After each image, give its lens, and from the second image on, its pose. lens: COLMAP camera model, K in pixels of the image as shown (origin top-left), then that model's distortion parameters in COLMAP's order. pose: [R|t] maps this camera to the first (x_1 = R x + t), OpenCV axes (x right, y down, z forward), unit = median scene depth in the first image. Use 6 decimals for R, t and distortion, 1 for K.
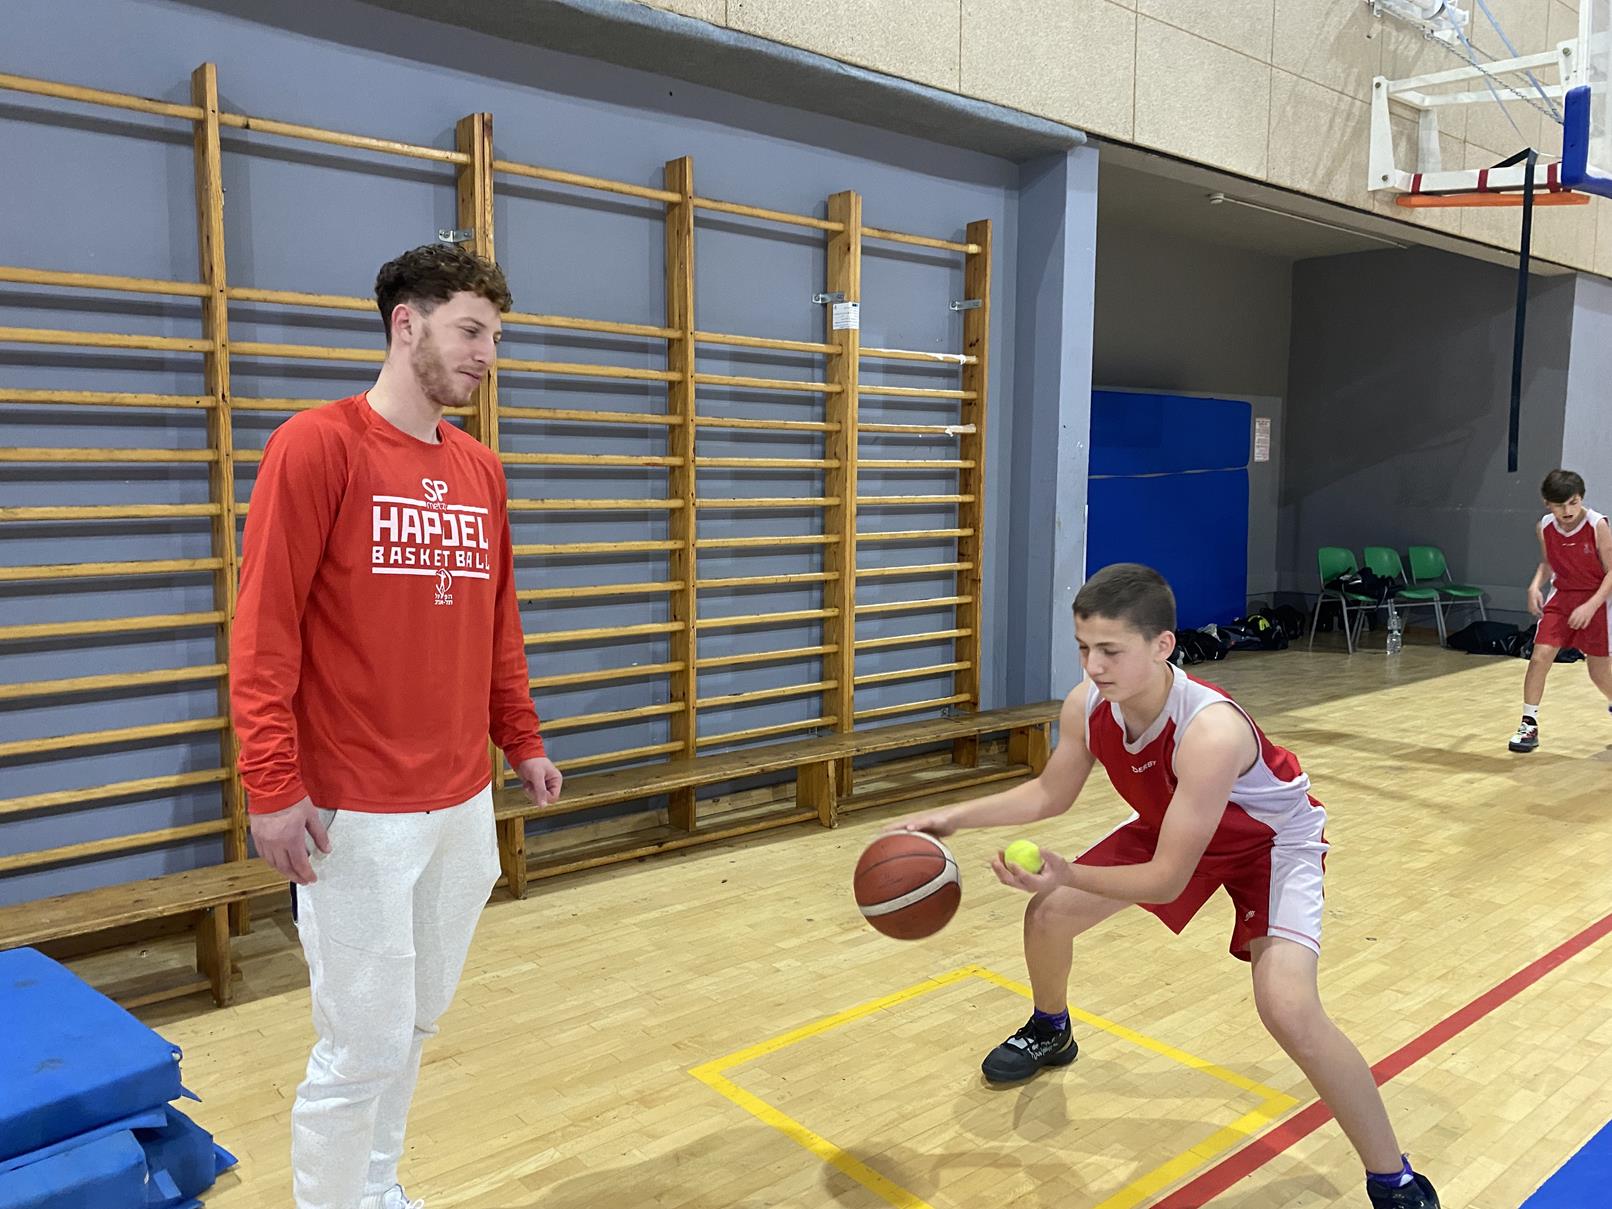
lens RADIAL K [[1213.2, 0, 807.0], [0, 1213.2, 586.8], [0, 0, 1]] dist [0.000176, -0.001802]
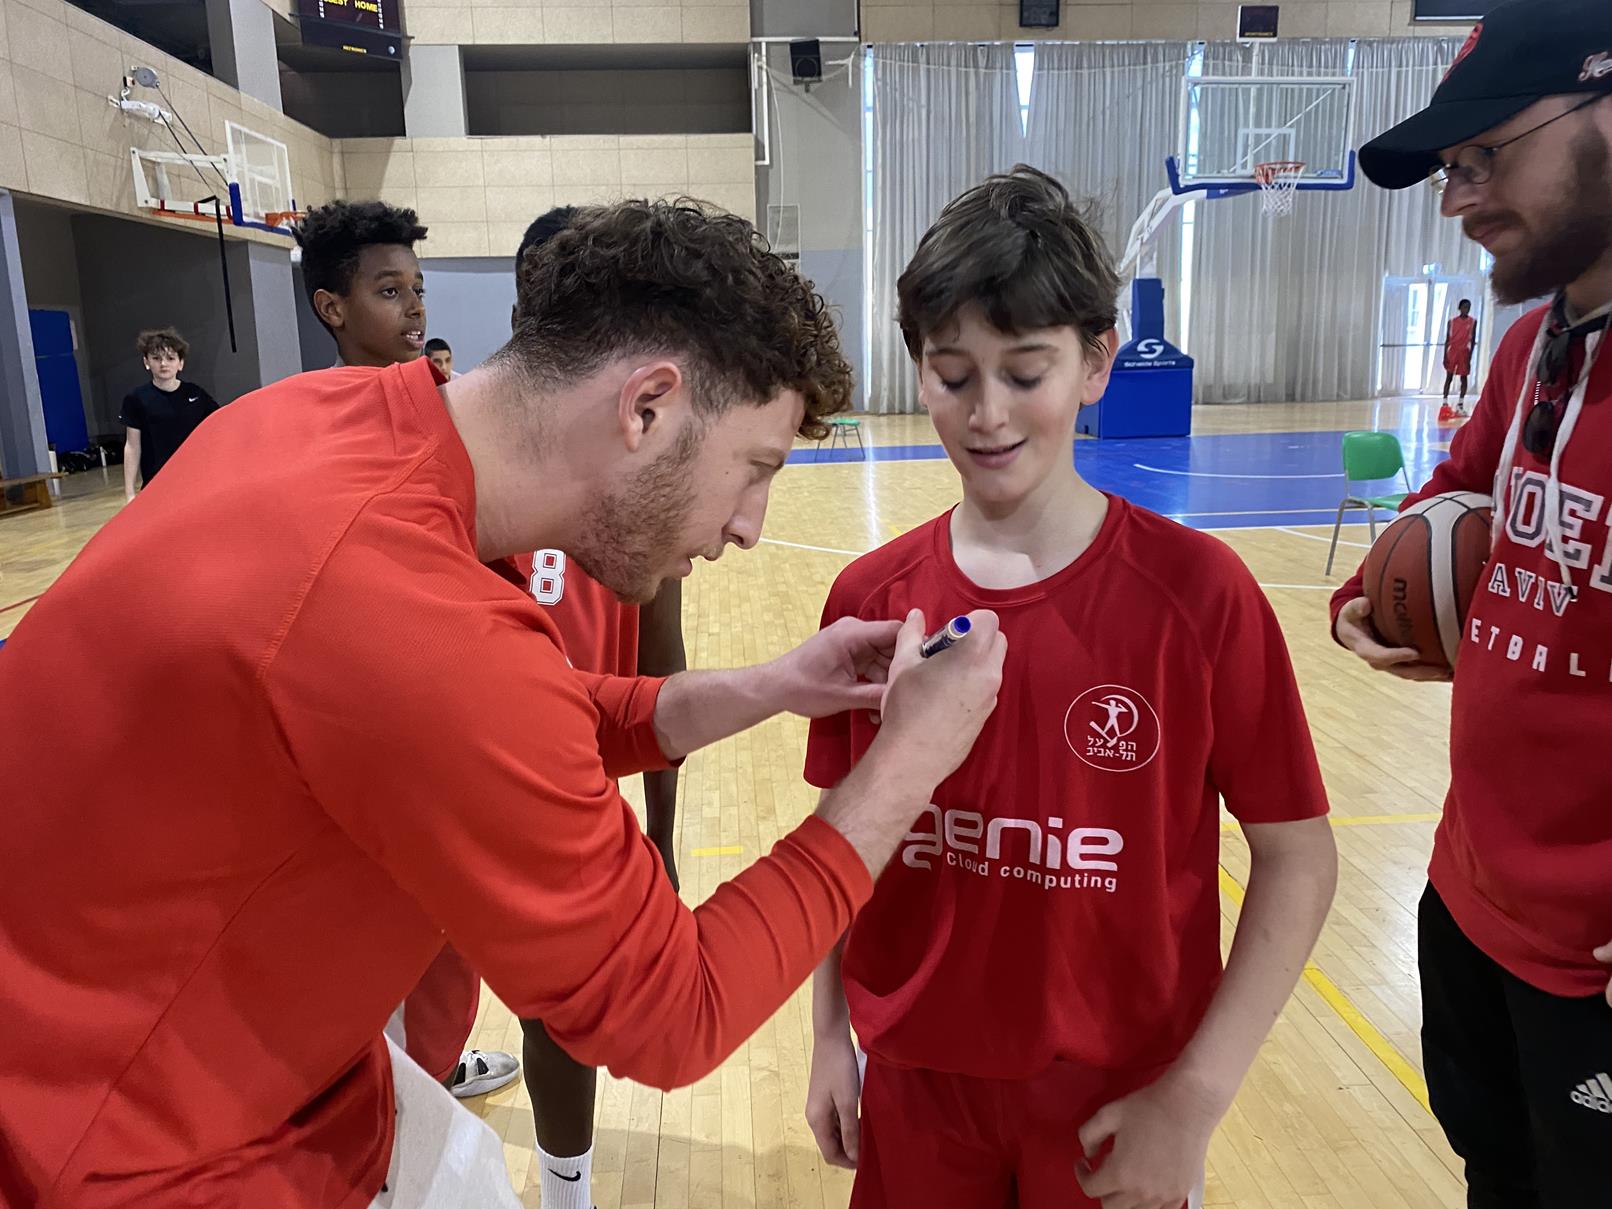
lens RADIAL K [[1213.2, 0, 807.0], [0, 1213.2, 586.8], [0, 0, 1]] dist [0.000176, -0.001802]
pose [[0.570906, -0.183187, 0.800318, -0.607189], [0.105095, 0.983077, 0.150050, 0.093414], [-0.814261, -0.001555, 0.580496, -1.025493]]
